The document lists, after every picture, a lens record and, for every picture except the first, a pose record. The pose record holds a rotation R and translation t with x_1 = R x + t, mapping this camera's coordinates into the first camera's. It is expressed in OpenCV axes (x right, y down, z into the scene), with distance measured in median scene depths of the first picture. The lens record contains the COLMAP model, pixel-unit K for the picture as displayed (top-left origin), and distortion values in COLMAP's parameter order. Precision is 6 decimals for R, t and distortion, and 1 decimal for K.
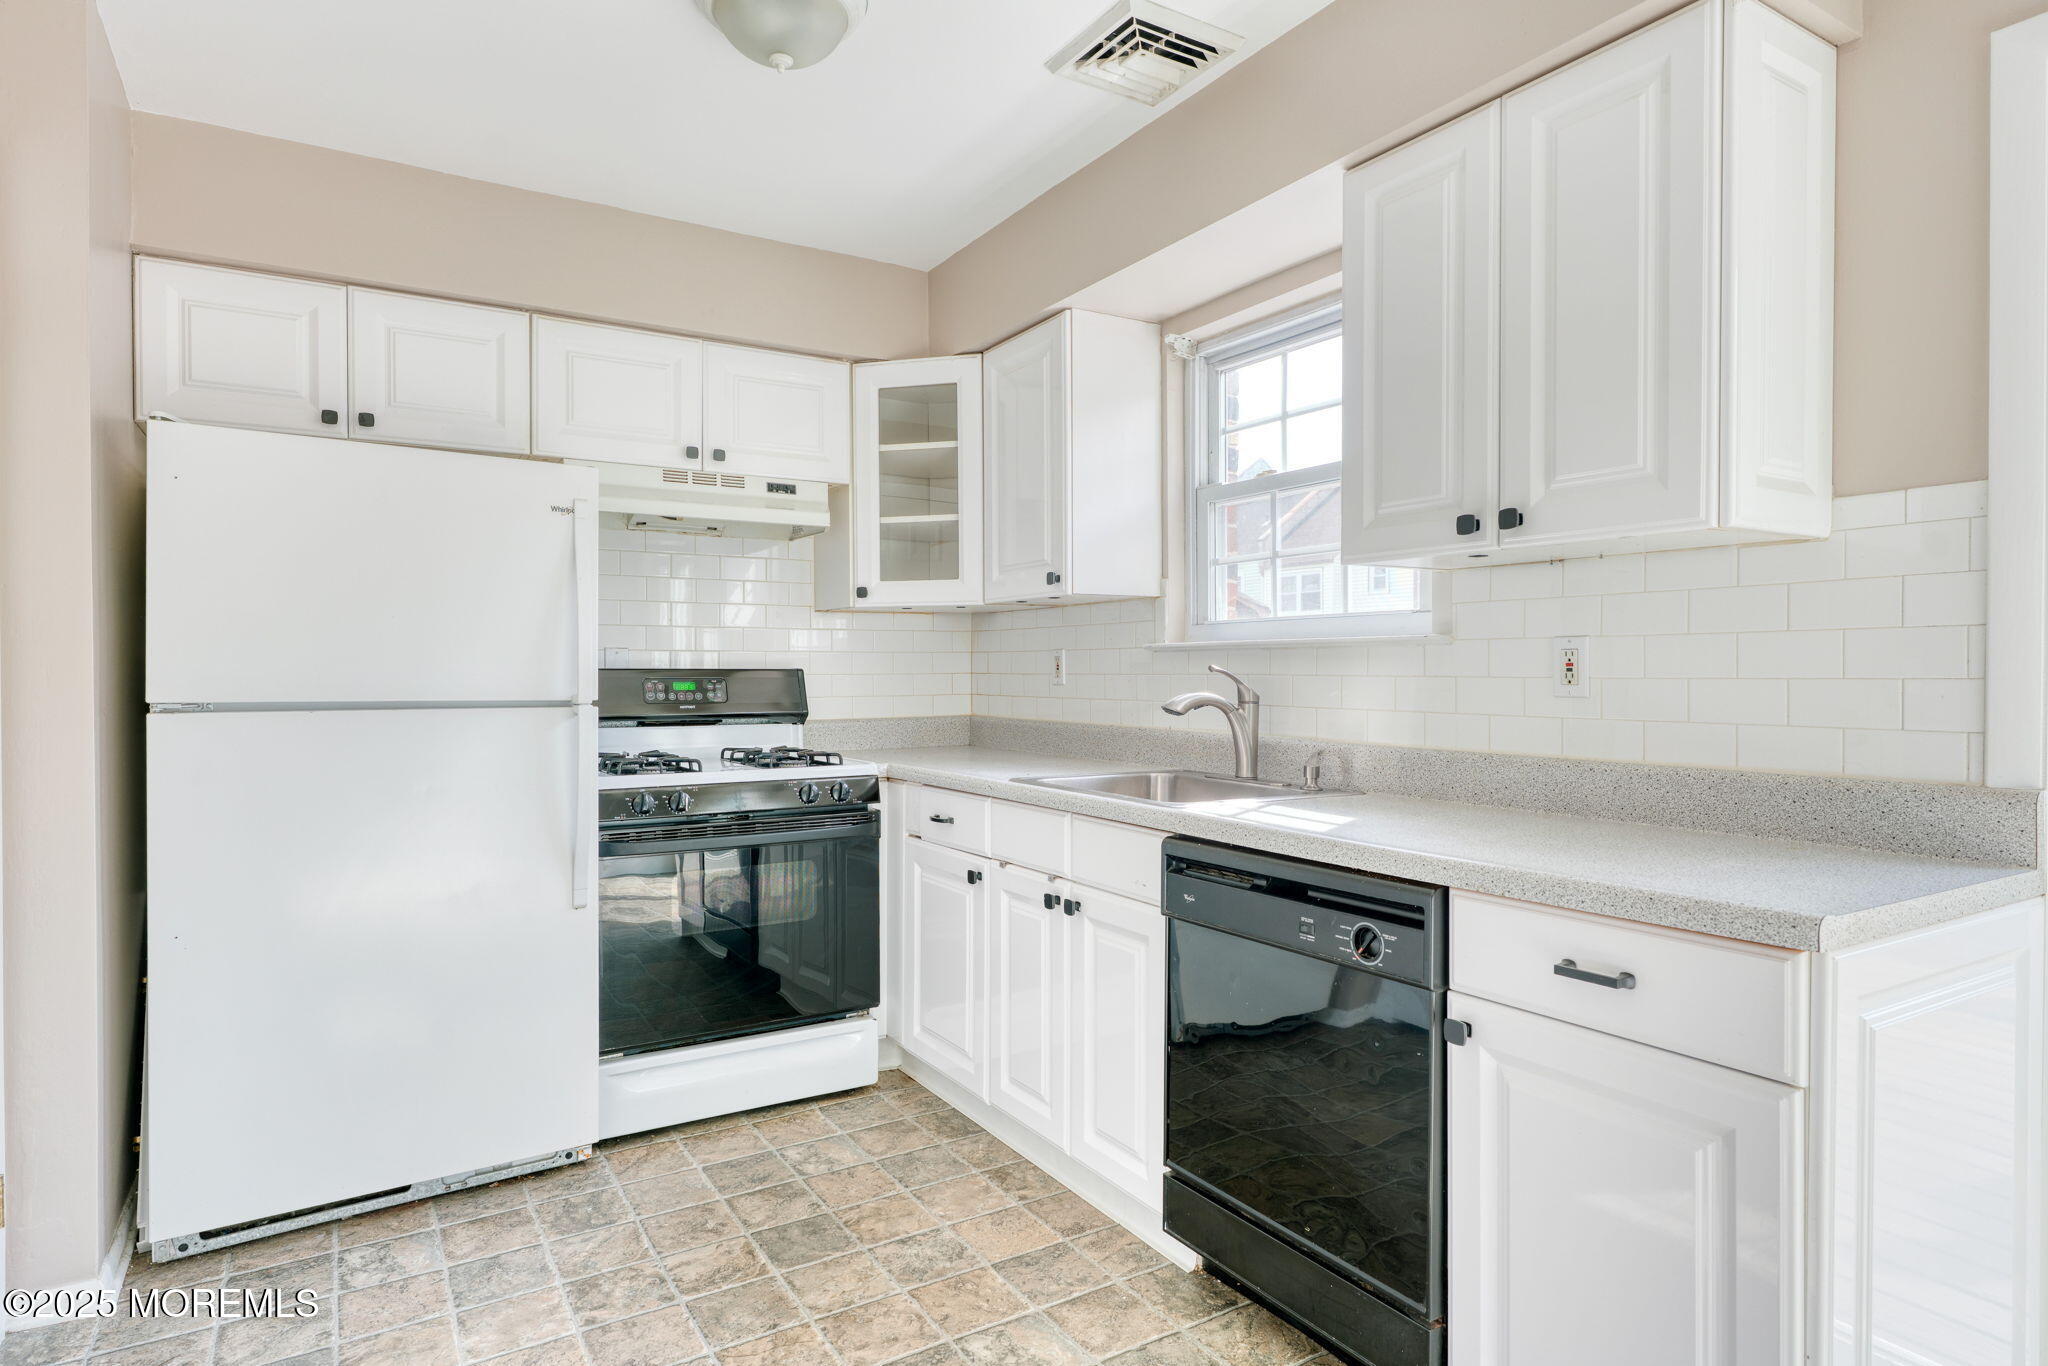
lens RADIAL K [[1113.6, 0, 1017.1], [0, 1113.6, 679.3], [0, 0, 1]] dist [0.003131, -0.000701]
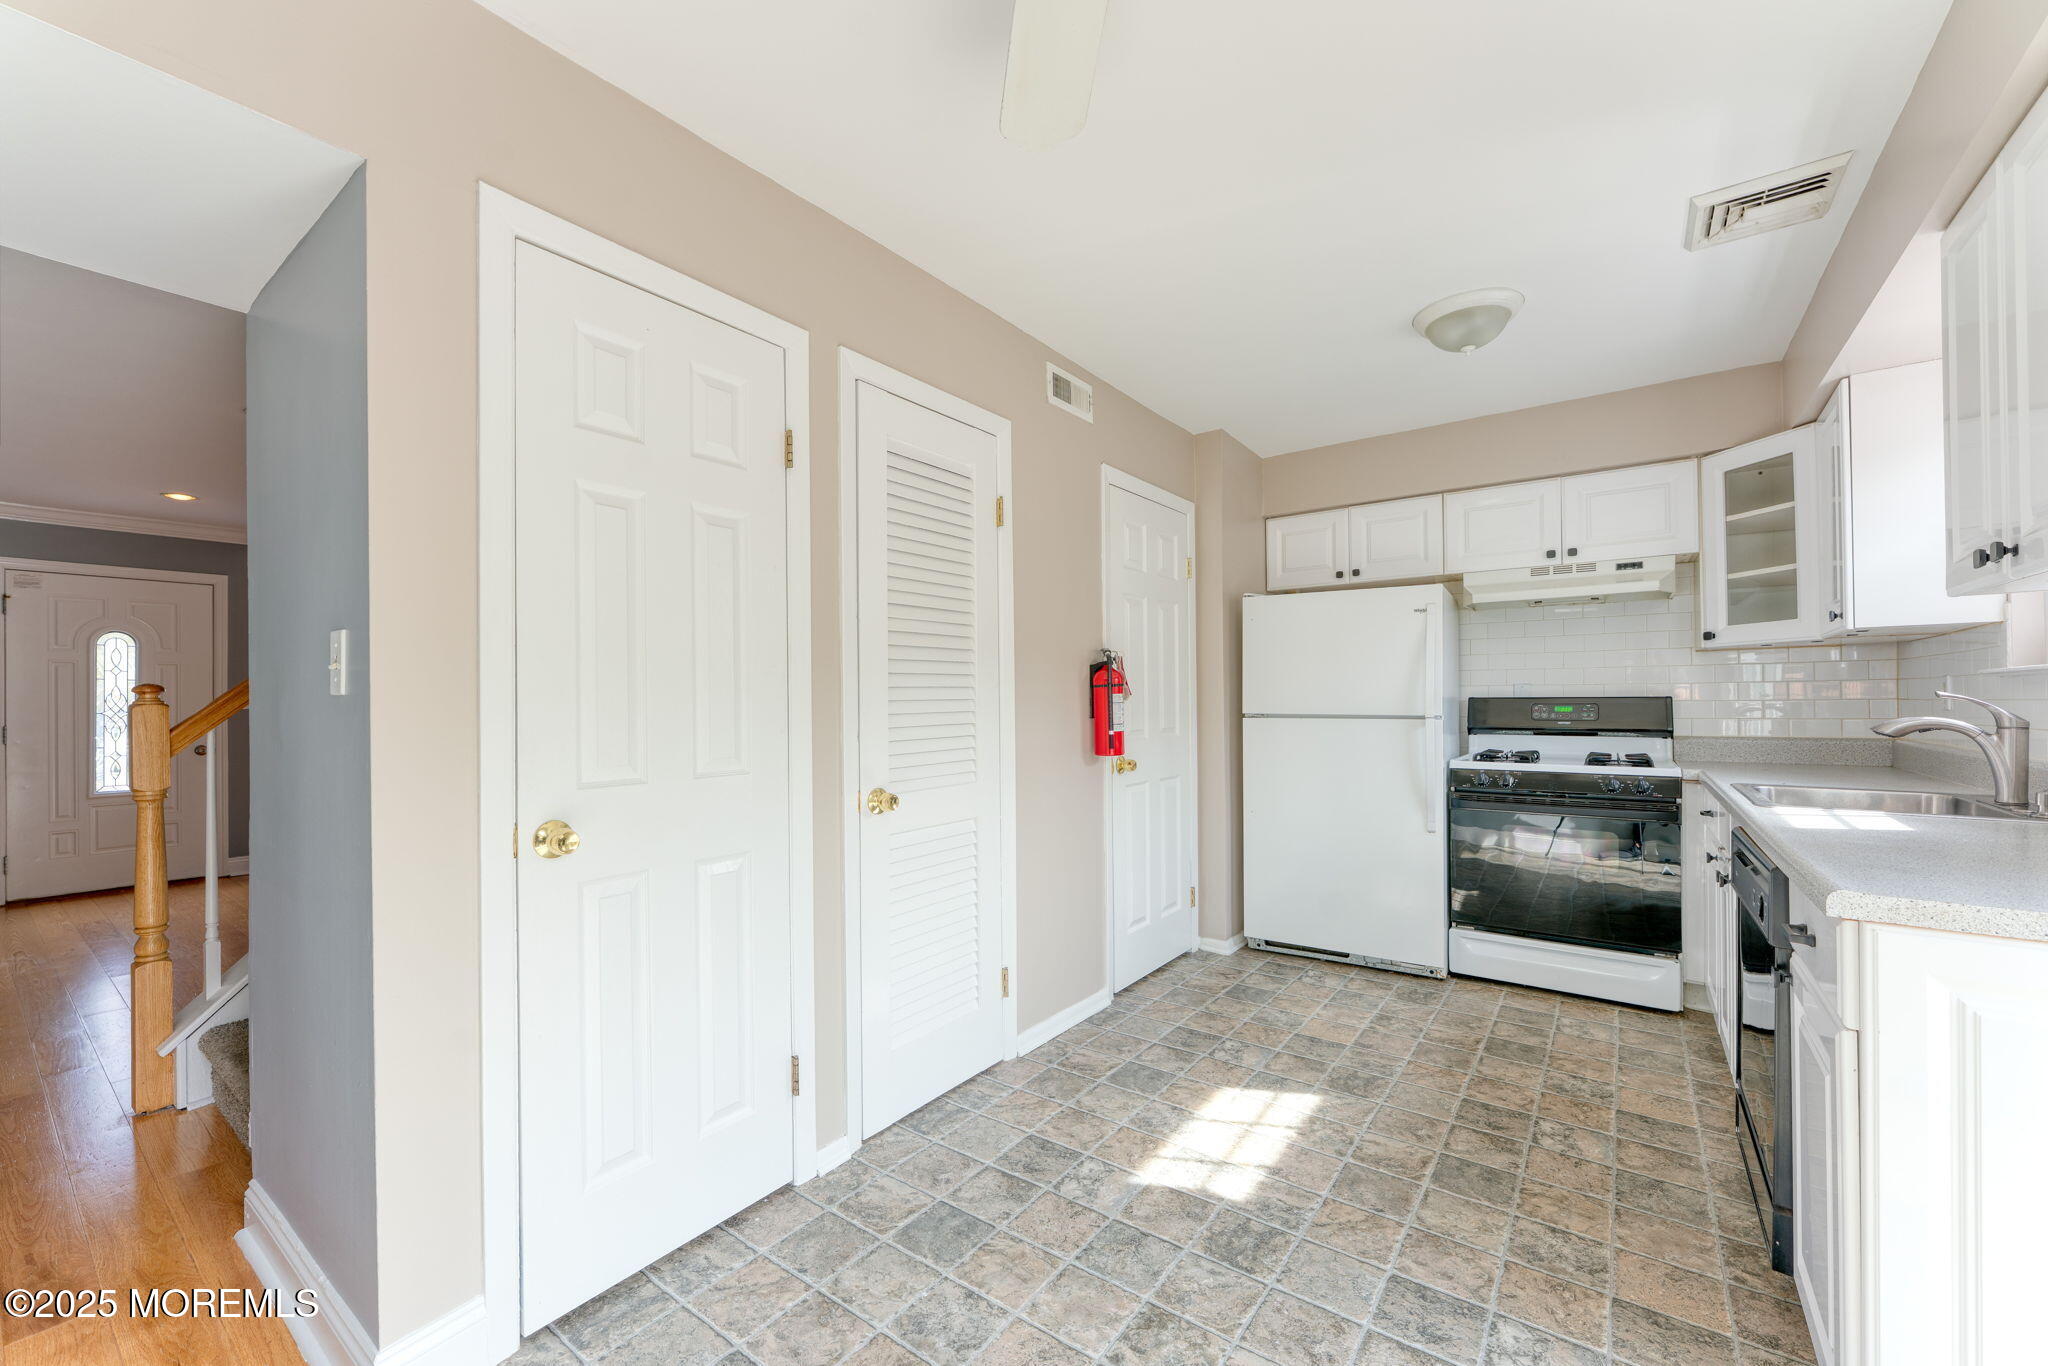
lens RADIAL K [[837.8, 0, 1015.1], [0, 837.8, 684.4], [0, 0, 1]] dist [-0.002929, -0.001014]
pose [[0.365044, -0.020872, -0.930756, 0.556682], [-0.000667, 0.999743, -0.022680, -0.000650], [0.930990, 0.008900, 0.364936, -0.099942]]
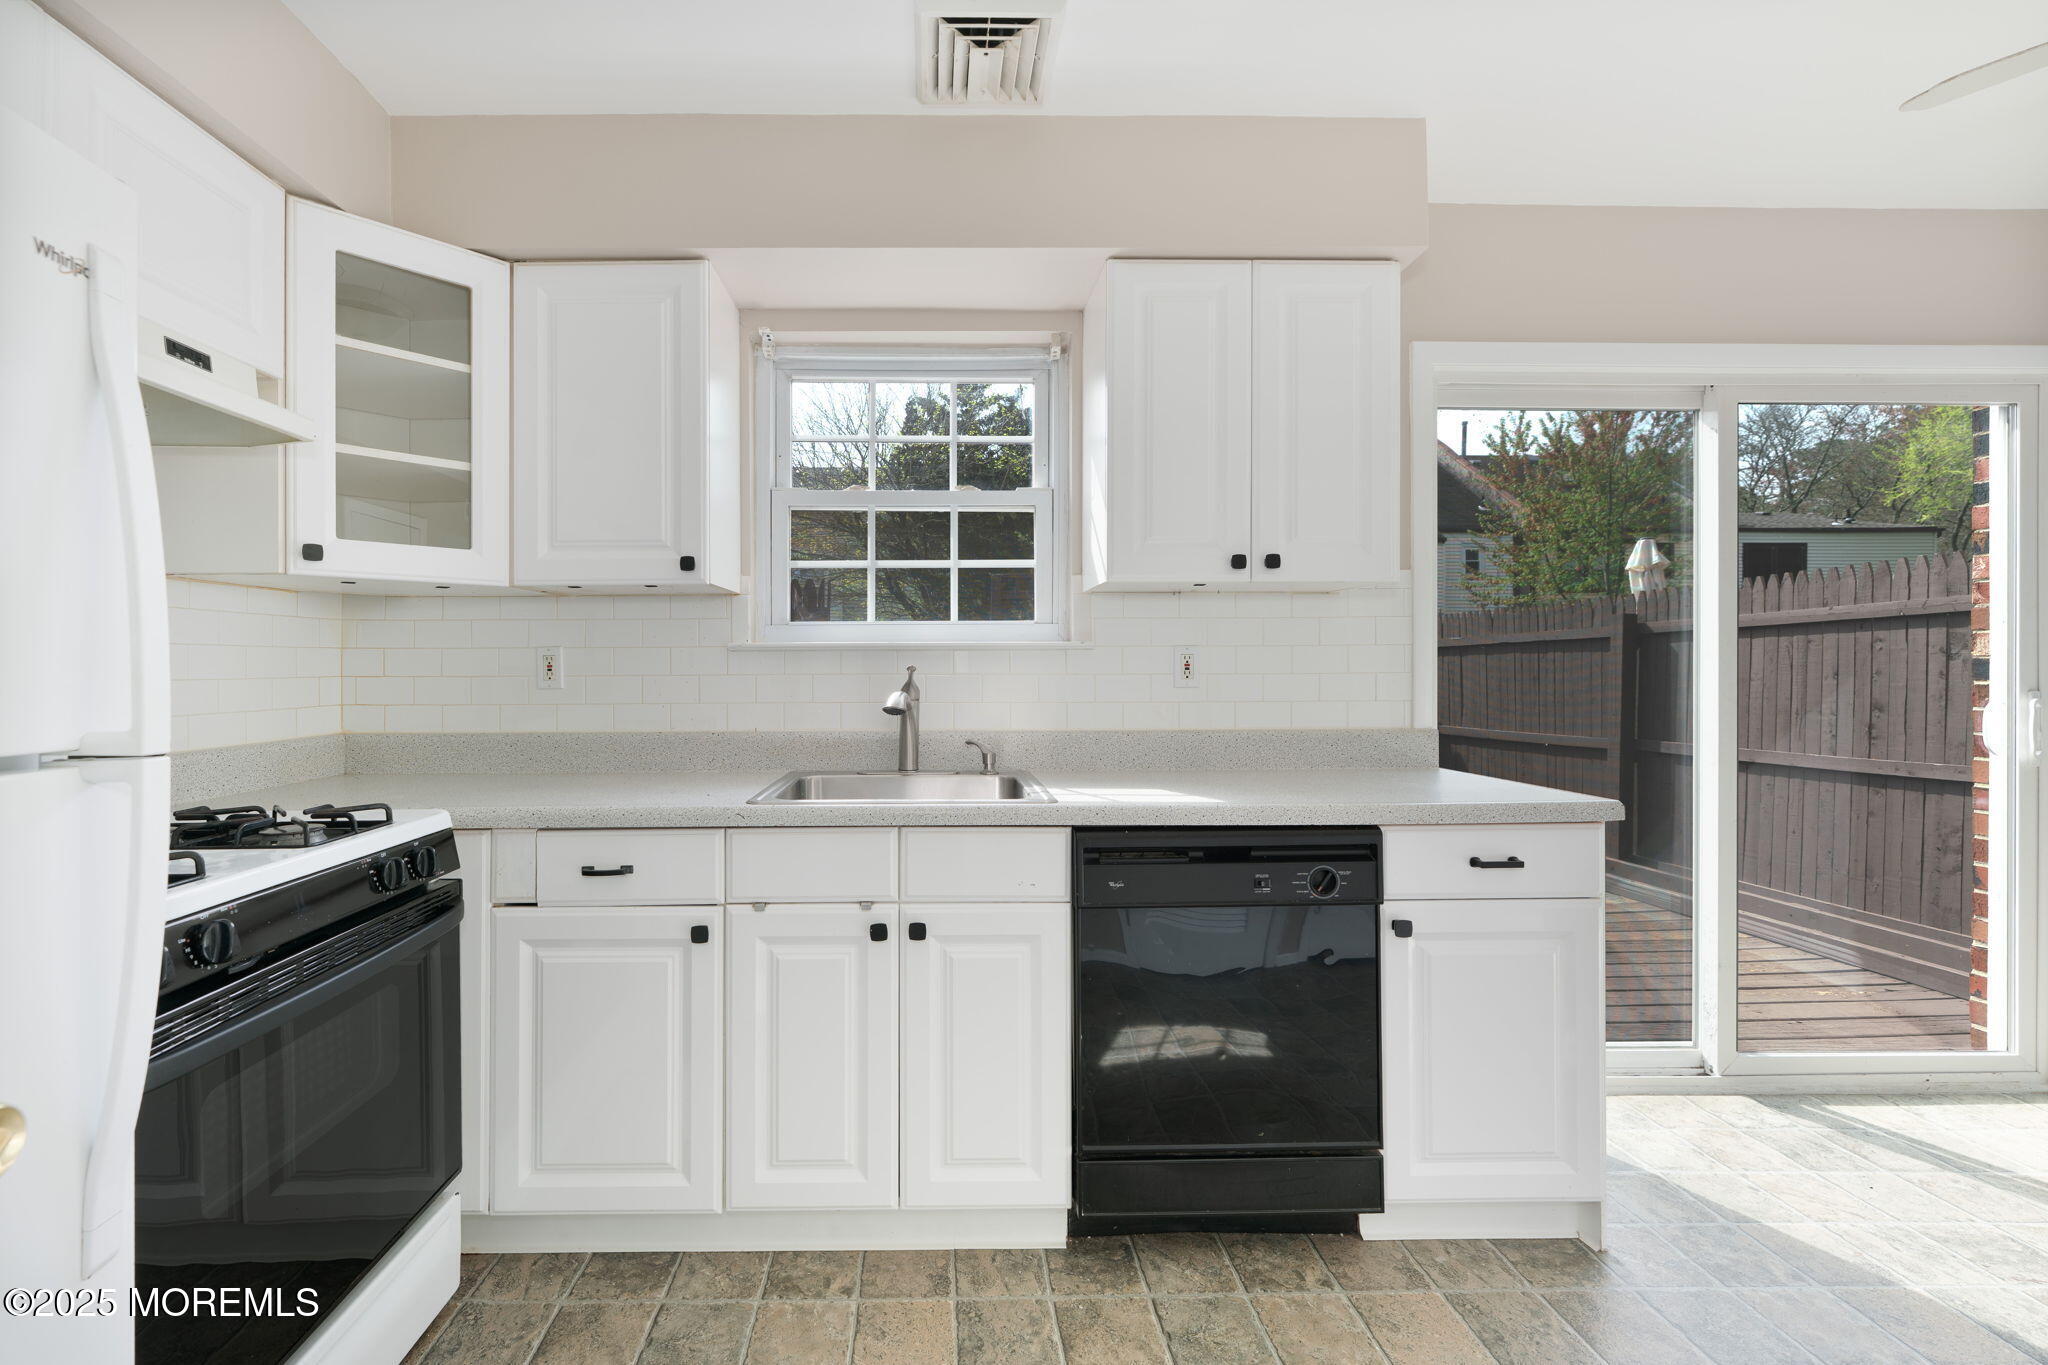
lens RADIAL K [[837.8, 0, 959.6], [0, 837.8, 663.3], [0, 0, 1]] dist [-0.002929, -0.001014]
pose [[0.516197, 0.004343, 0.856459, -0.441095], [0.010885, 0.999873, -0.011631, -0.004290], [-0.856401, 0.015327, 0.516084, 0.522148]]
